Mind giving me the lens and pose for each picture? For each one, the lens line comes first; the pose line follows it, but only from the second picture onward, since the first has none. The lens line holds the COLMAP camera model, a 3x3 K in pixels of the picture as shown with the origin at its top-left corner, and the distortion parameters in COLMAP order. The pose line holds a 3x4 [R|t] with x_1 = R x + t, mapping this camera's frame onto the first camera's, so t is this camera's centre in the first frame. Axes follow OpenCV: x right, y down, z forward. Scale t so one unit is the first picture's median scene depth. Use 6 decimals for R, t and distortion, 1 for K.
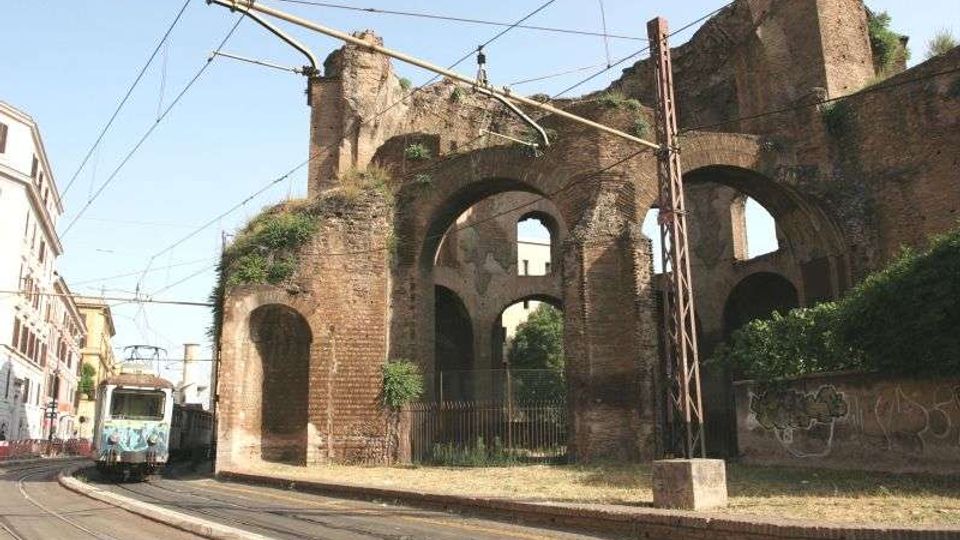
lens RADIAL K [[752.4, 0, 471.8], [0, 752.4, 272.2], [0, 0, 1]] dist [-0.086030, 0.044786]
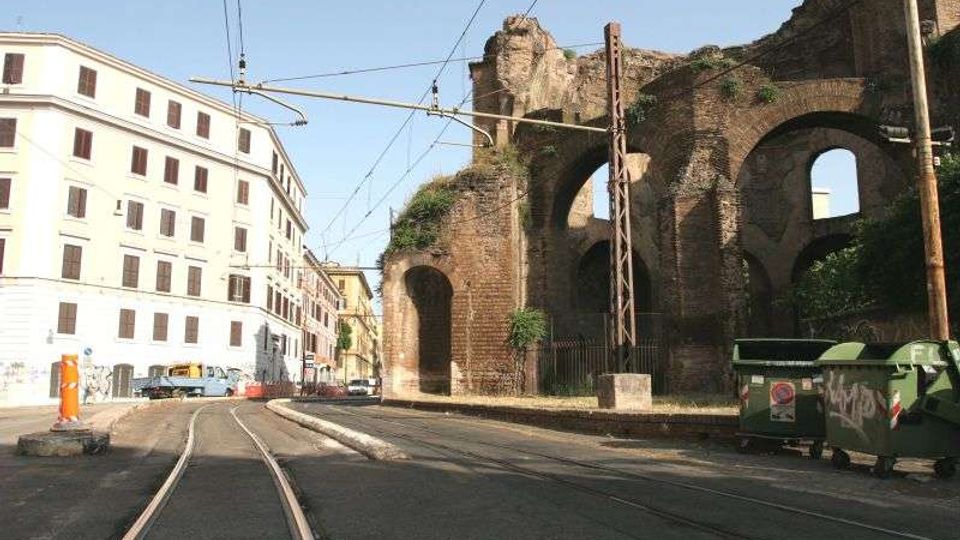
lens RADIAL K [[752.4, 0, 471.8], [0, 752.4, 272.2], [0, 0, 1]] dist [-0.086030, 0.044786]
pose [[0.943073, -0.041176, -0.330028, 0.217931], [0.060722, 0.996945, 0.049133, -0.002507], [0.326997, -0.066376, 0.942691, -0.137558]]
